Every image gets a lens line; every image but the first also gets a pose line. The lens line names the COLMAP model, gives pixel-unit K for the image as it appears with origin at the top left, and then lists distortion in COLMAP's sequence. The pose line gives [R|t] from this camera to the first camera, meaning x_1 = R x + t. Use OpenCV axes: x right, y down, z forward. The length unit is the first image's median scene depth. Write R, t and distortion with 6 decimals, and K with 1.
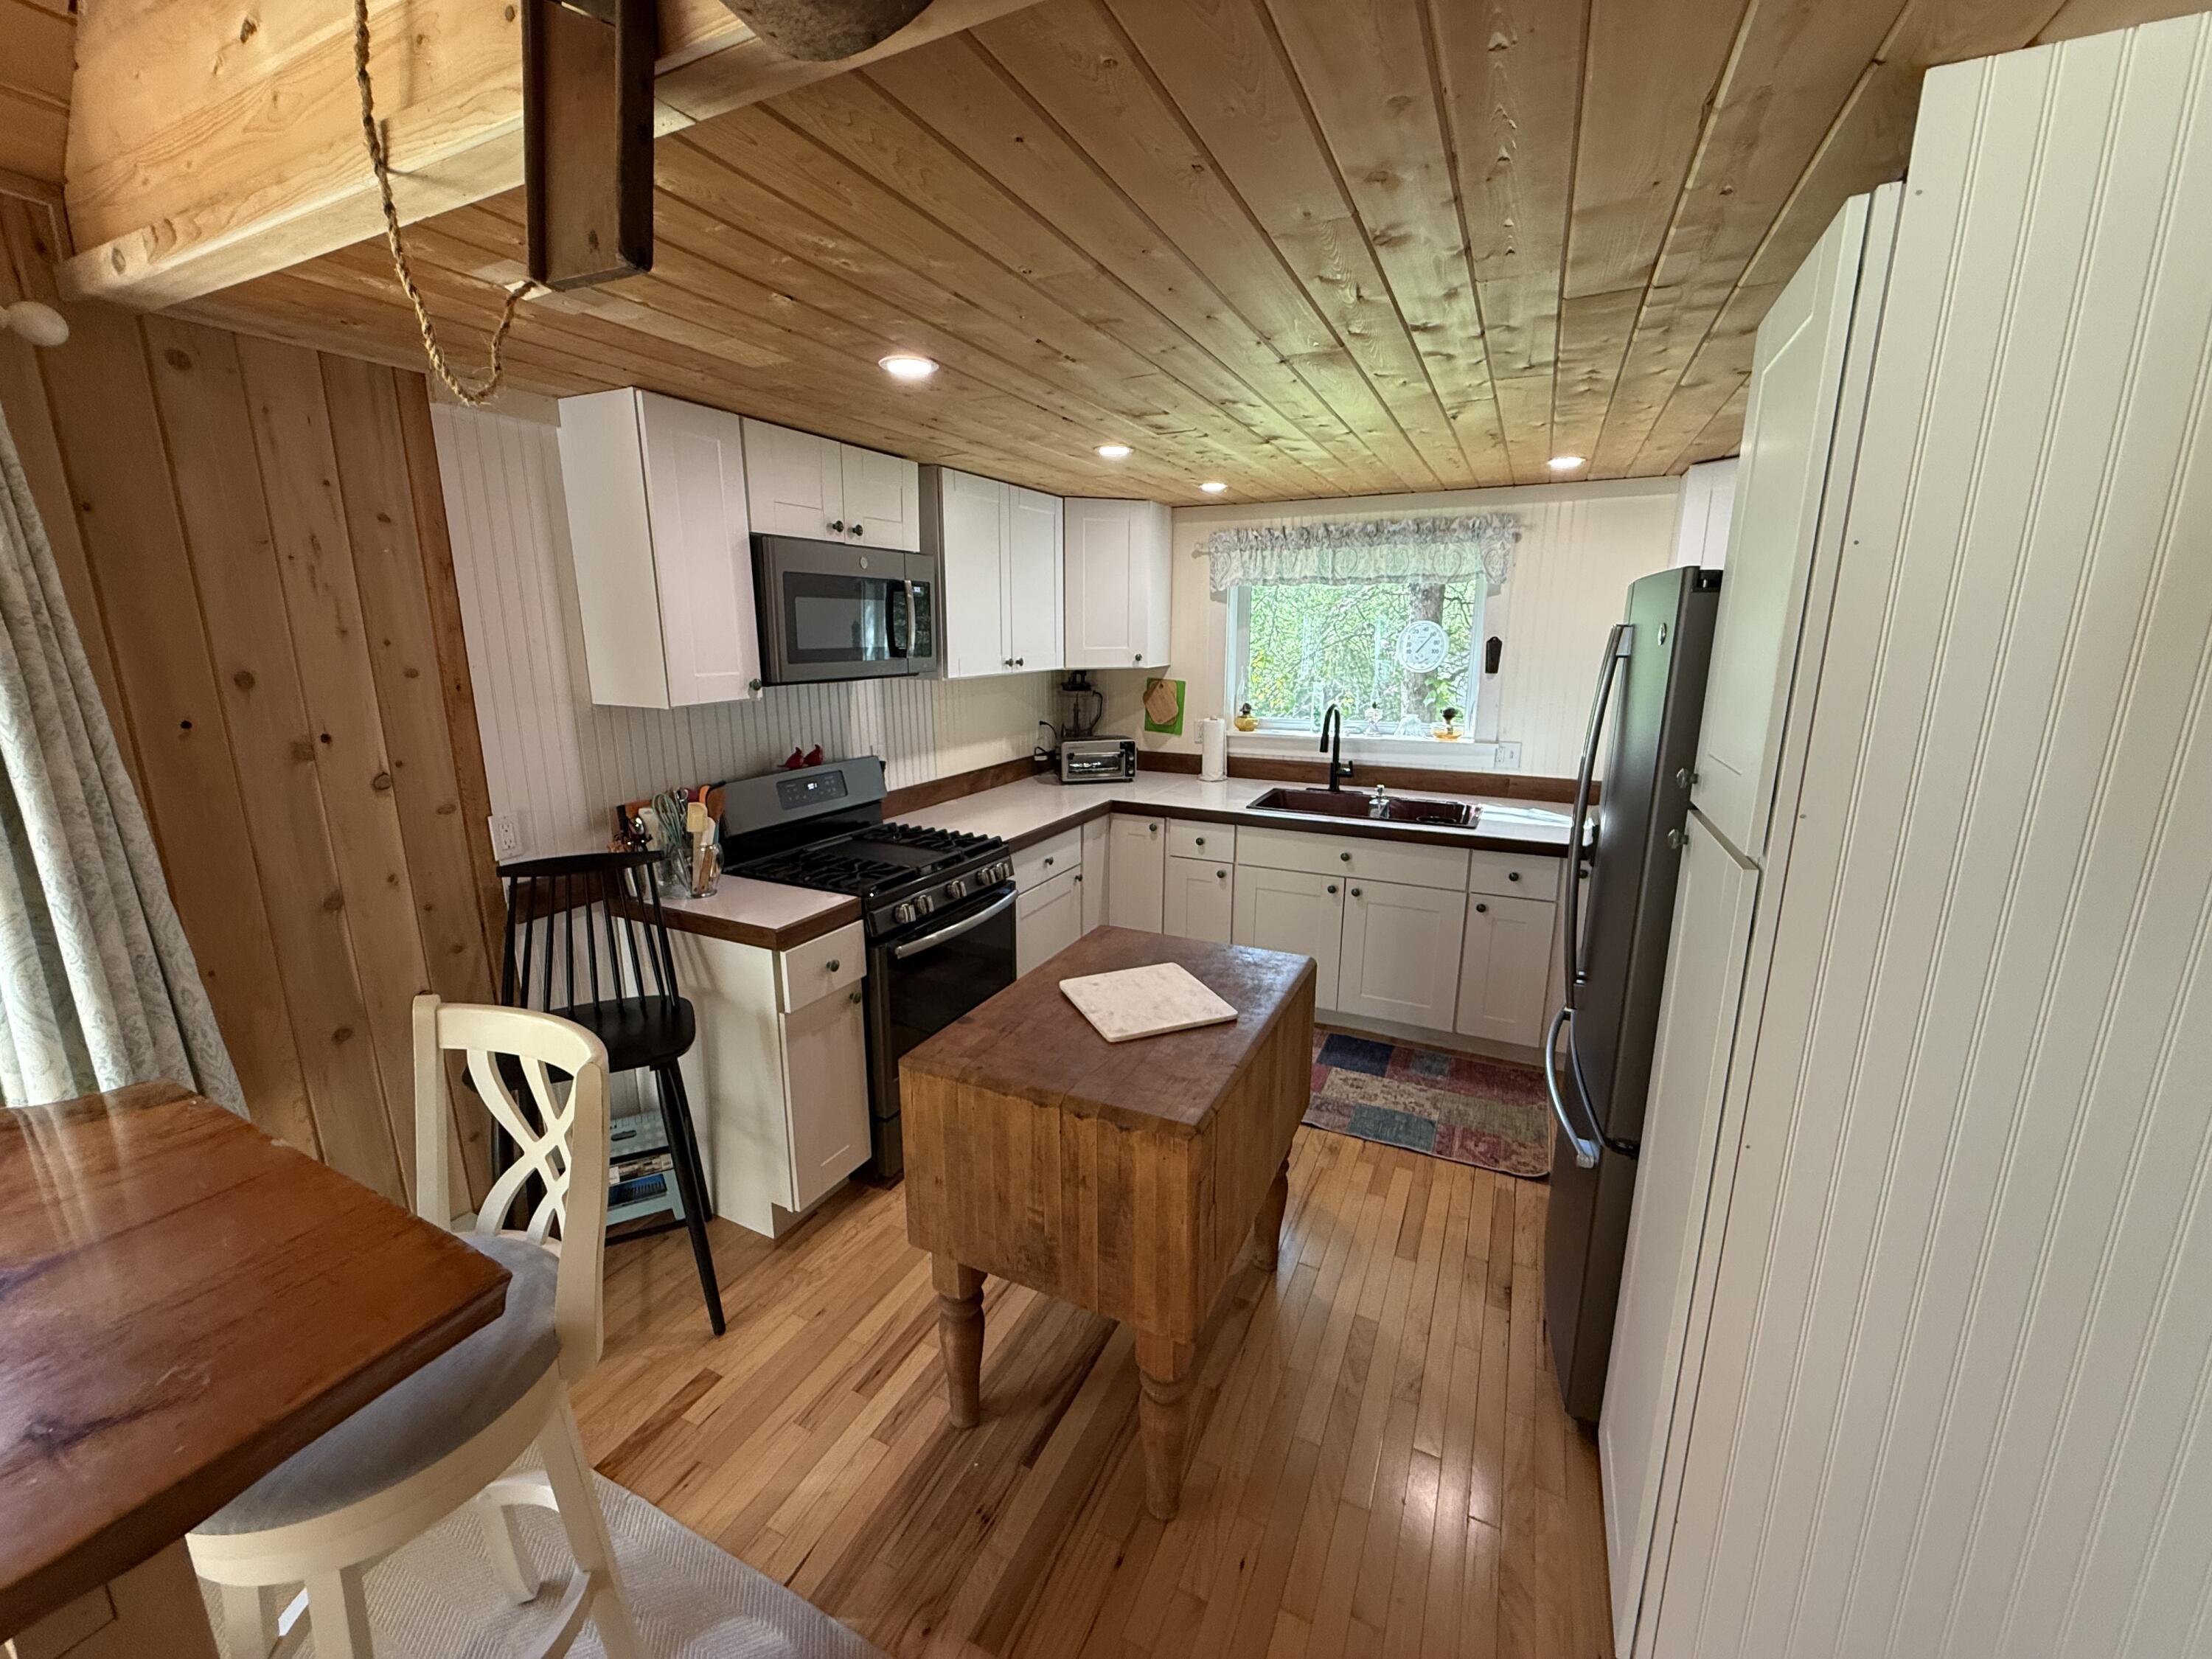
lens RADIAL K [[881.1, 0, 1105.3], [0, 881.1, 830.1], [0, 0, 1]] dist [-0.001581, 0.000164]
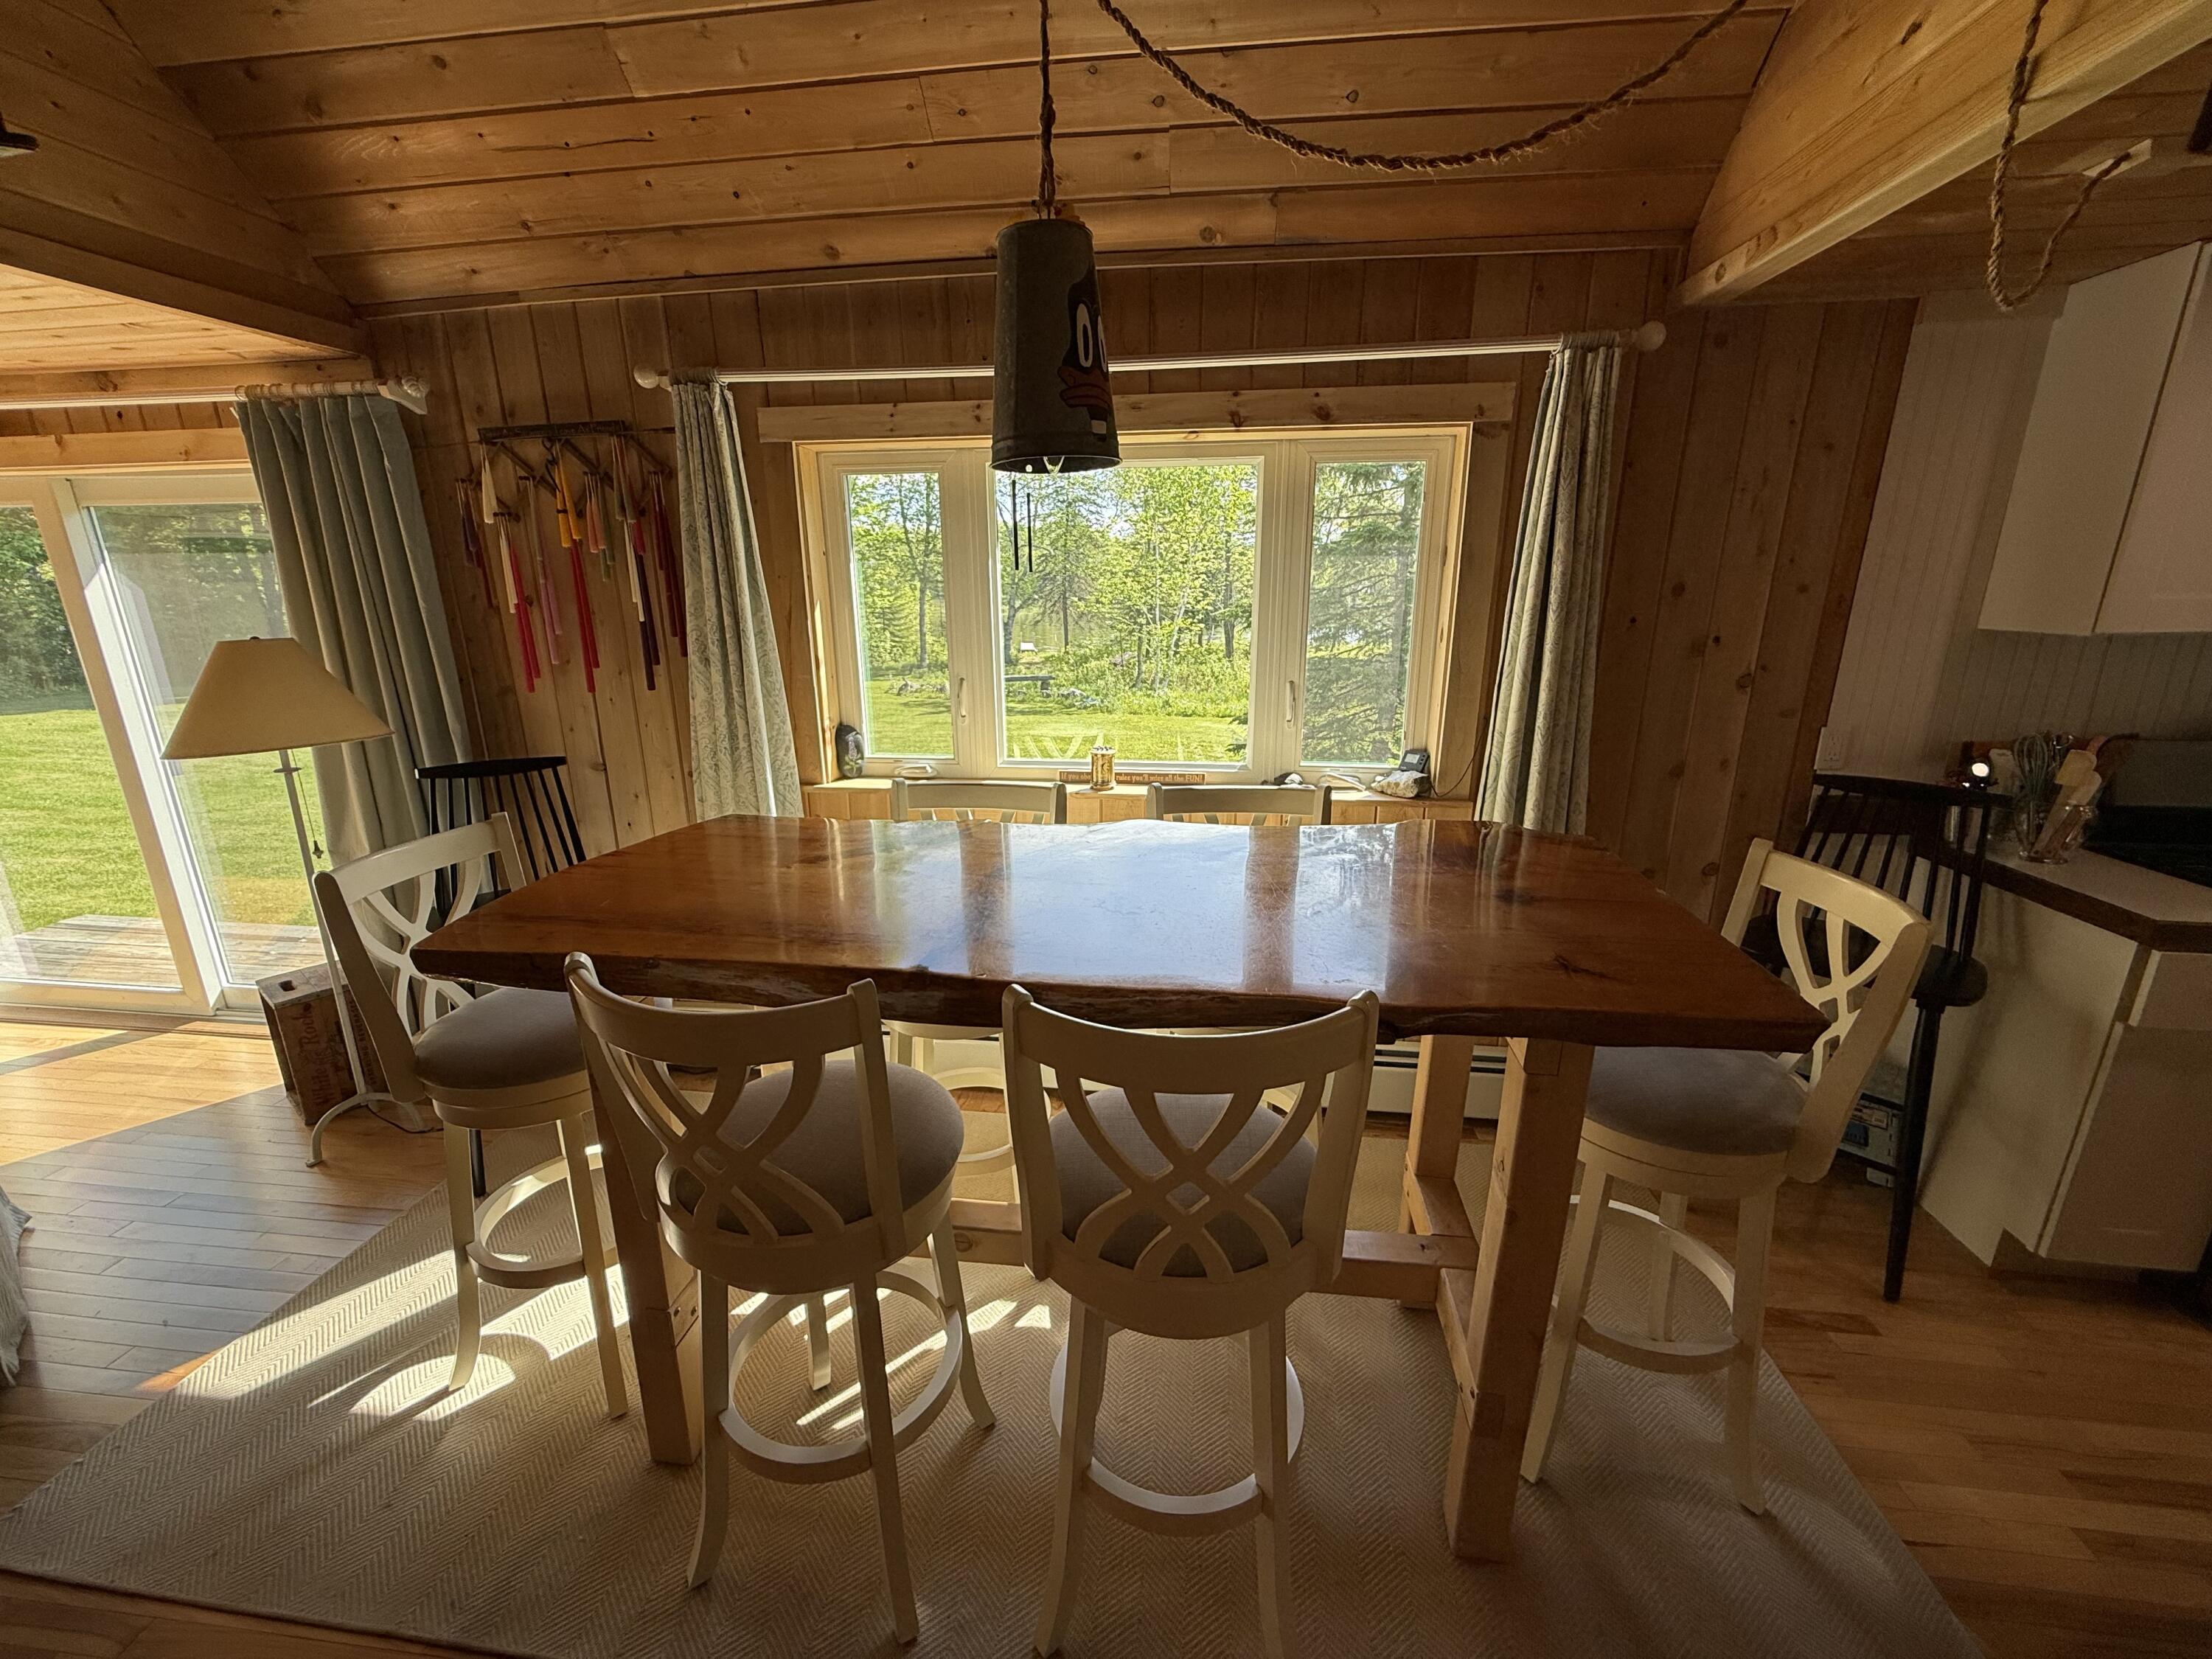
lens RADIAL K [[881.1, 0, 1099.6], [0, 881.1, 826.0], [0, 0, 1]] dist [-0.001581, 0.000164]
pose [[0.310656, 0.250069, -0.917038, 0.028604], [-0.203455, 0.959906, 0.192836, 0.060618], [0.928493, 0.126670, 0.349078, -0.142193]]
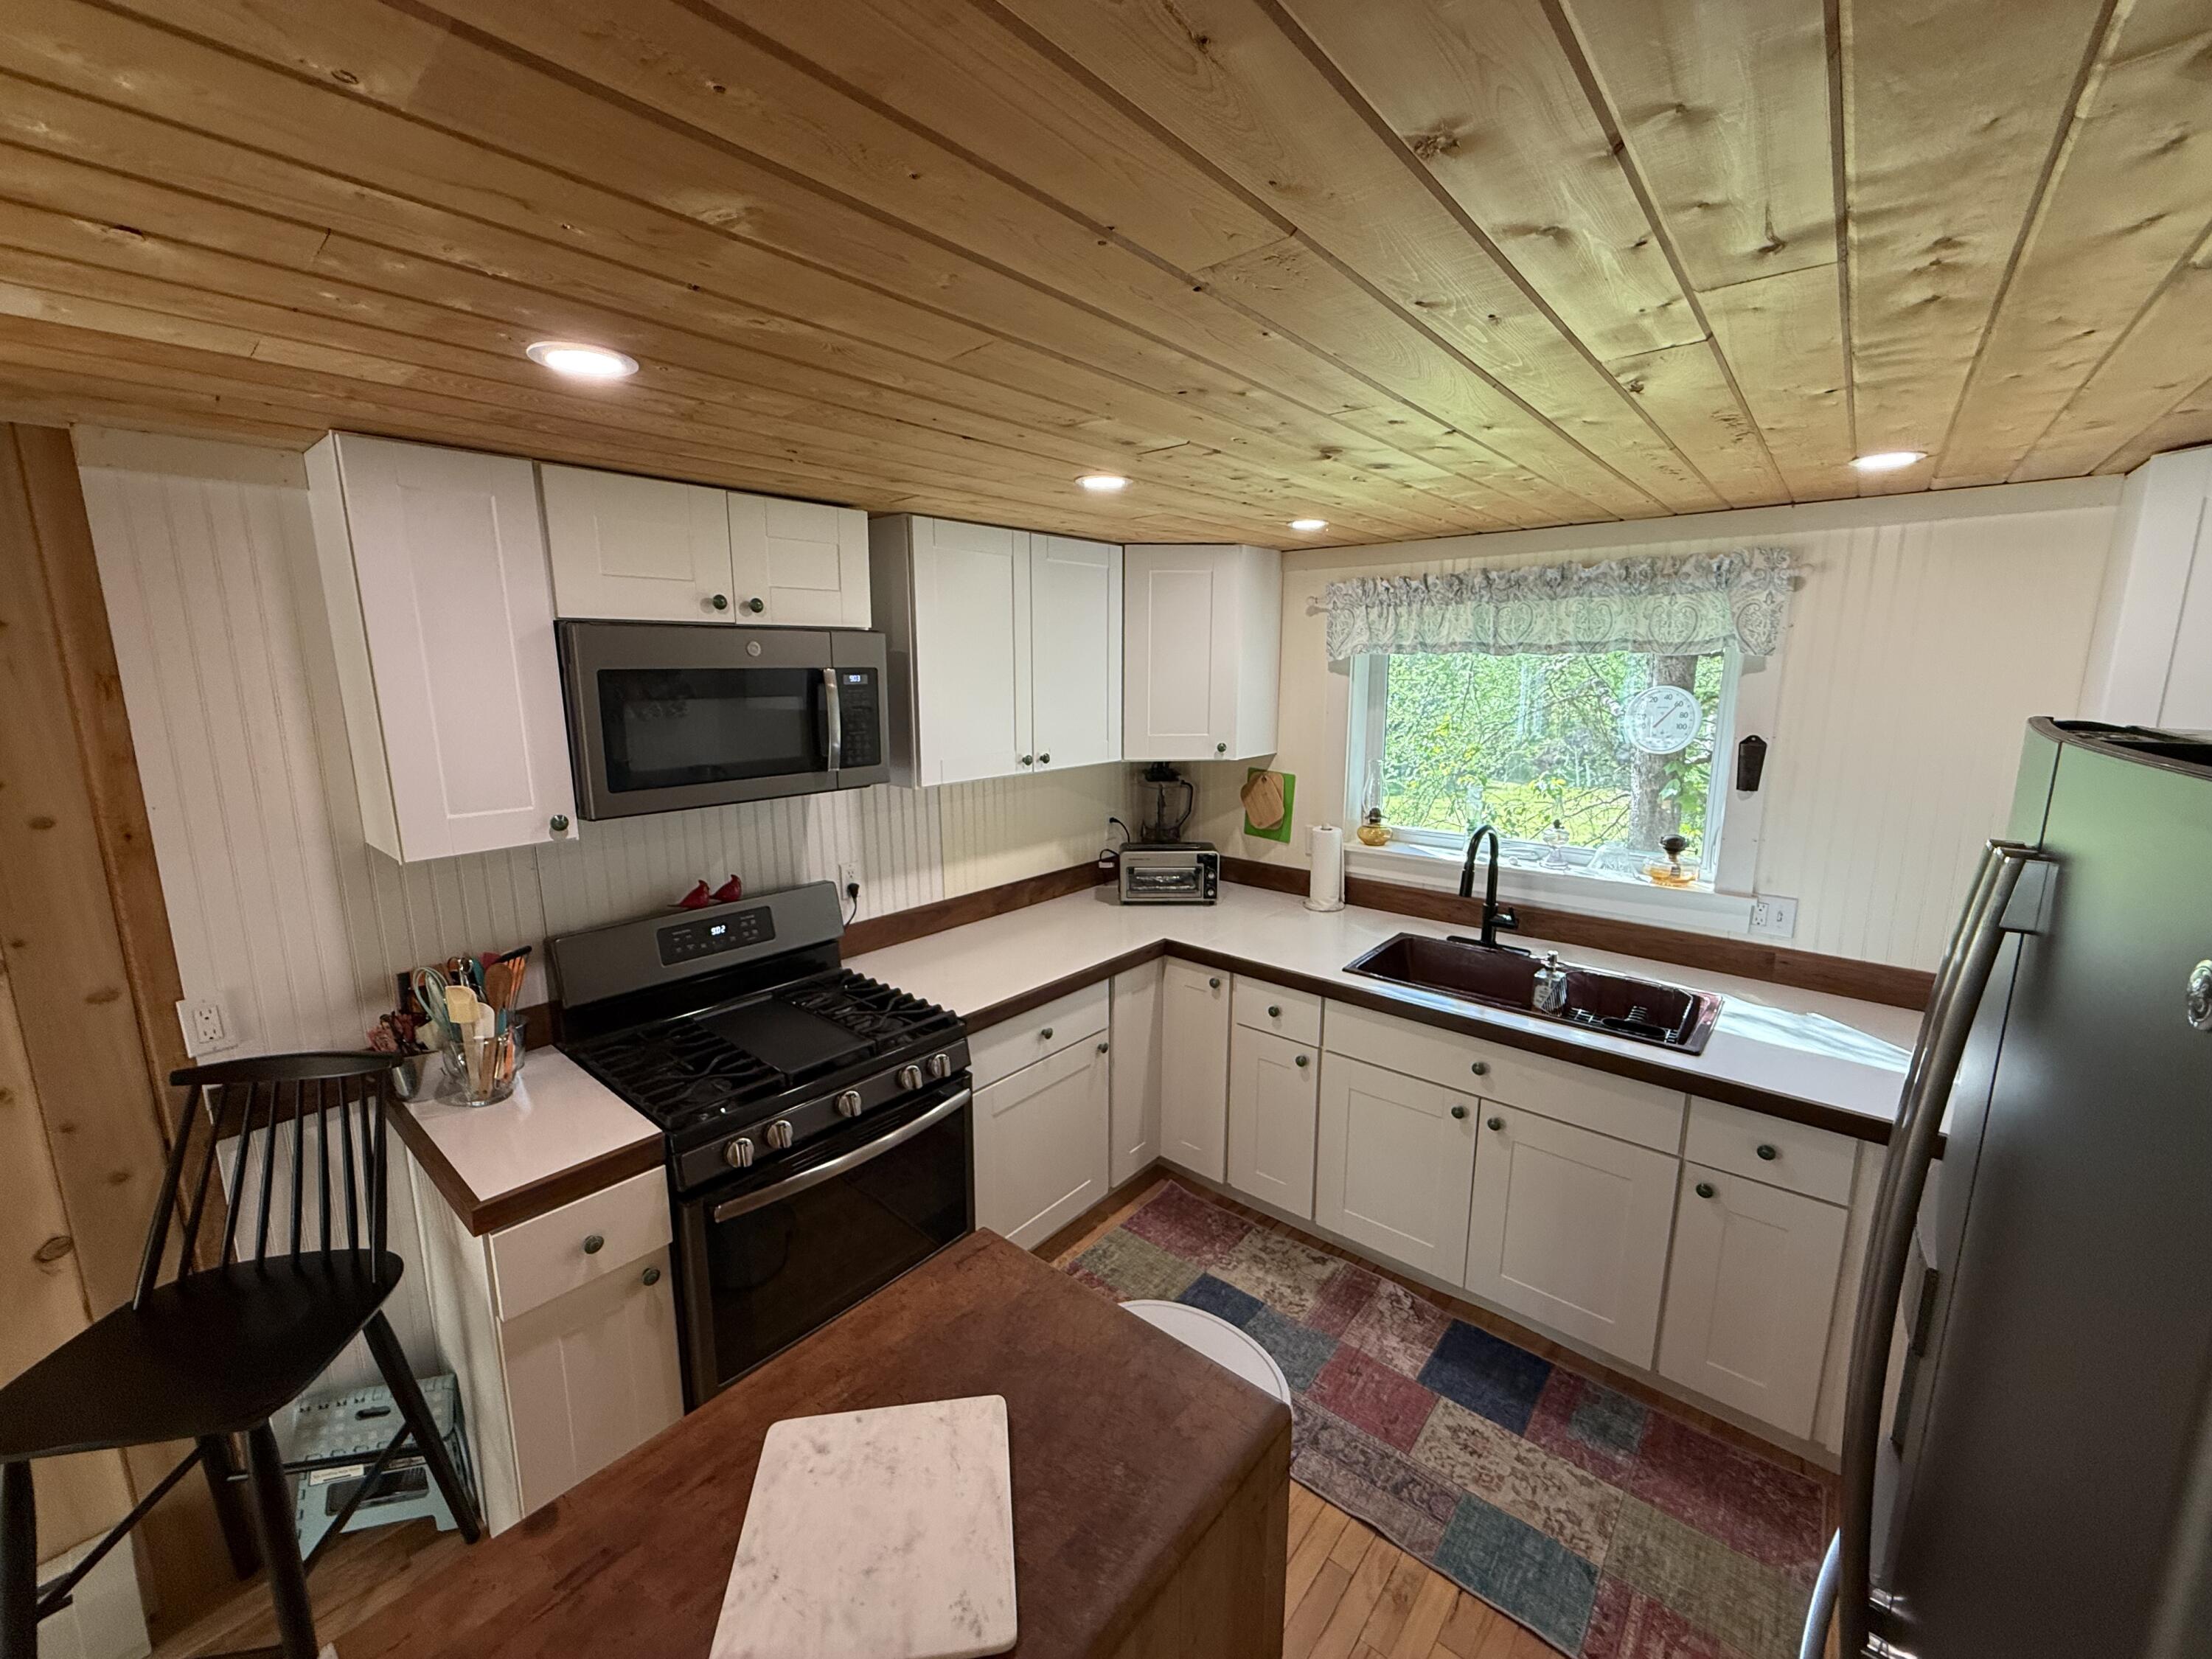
lens RADIAL K [[881.1, 0, 1108.3], [0, 881.1, 827.4], [0, 0, 1]] dist [-0.001581, 0.000164]
pose [[0.968264, 0.044345, -0.245963, 0.213280], [-0.054207, 0.997969, -0.033469, -0.153797], [0.243979, 0.045740, 0.968701, 0.383838]]
